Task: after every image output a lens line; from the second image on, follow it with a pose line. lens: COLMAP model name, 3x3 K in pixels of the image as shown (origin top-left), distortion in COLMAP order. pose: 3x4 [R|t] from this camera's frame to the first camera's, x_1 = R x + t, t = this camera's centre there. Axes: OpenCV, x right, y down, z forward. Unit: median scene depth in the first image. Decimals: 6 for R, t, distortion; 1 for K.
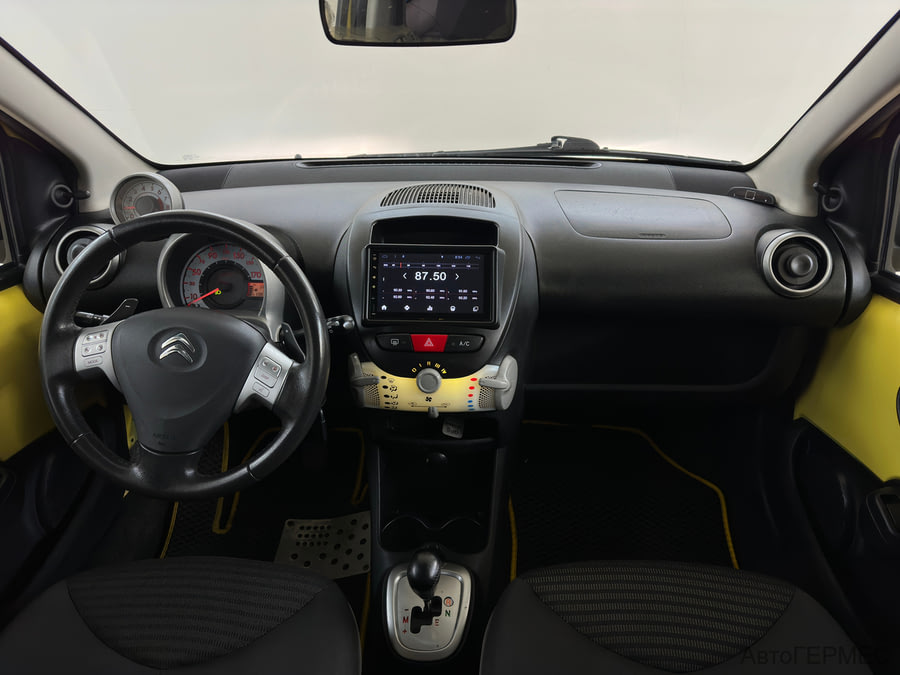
lens RADIAL K [[627.5, 0, 452.3], [0, 627.5, 341.4], [0, 0, 1]] dist [-0.003249, -0.000587]
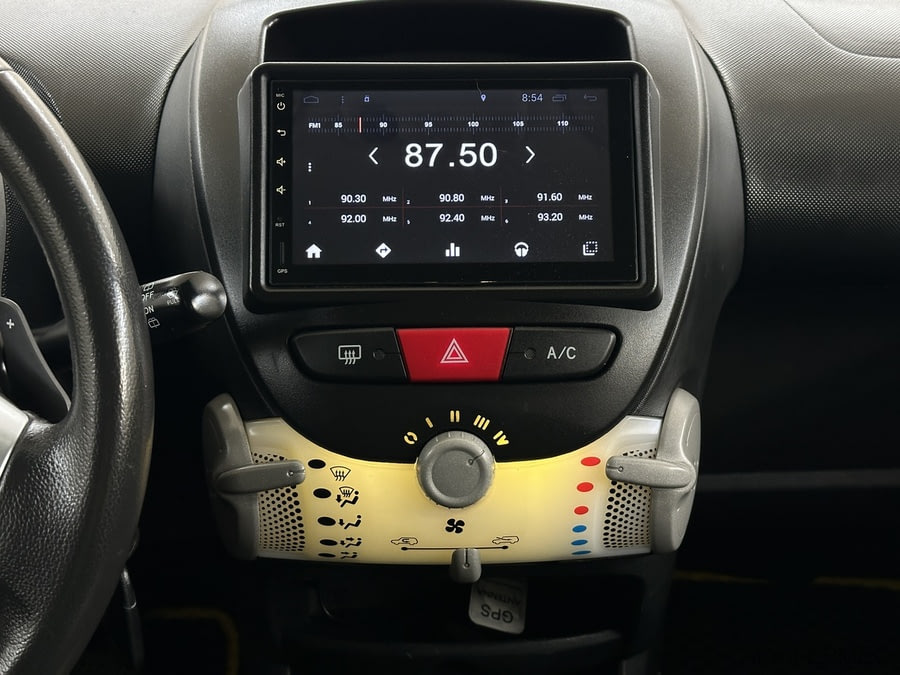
lens RADIAL K [[1269.8, 0, 446.4], [0, 1269.8, 336.3], [0, 0, 1]] dist [0.058626, 0.000000]
pose [[0.998493, -0.027191, 0.047662, -0.071745], [0.029724, 0.998138, -0.053267, 0.028078], [-0.046125, 0.054603, 0.997442, 0.330202]]
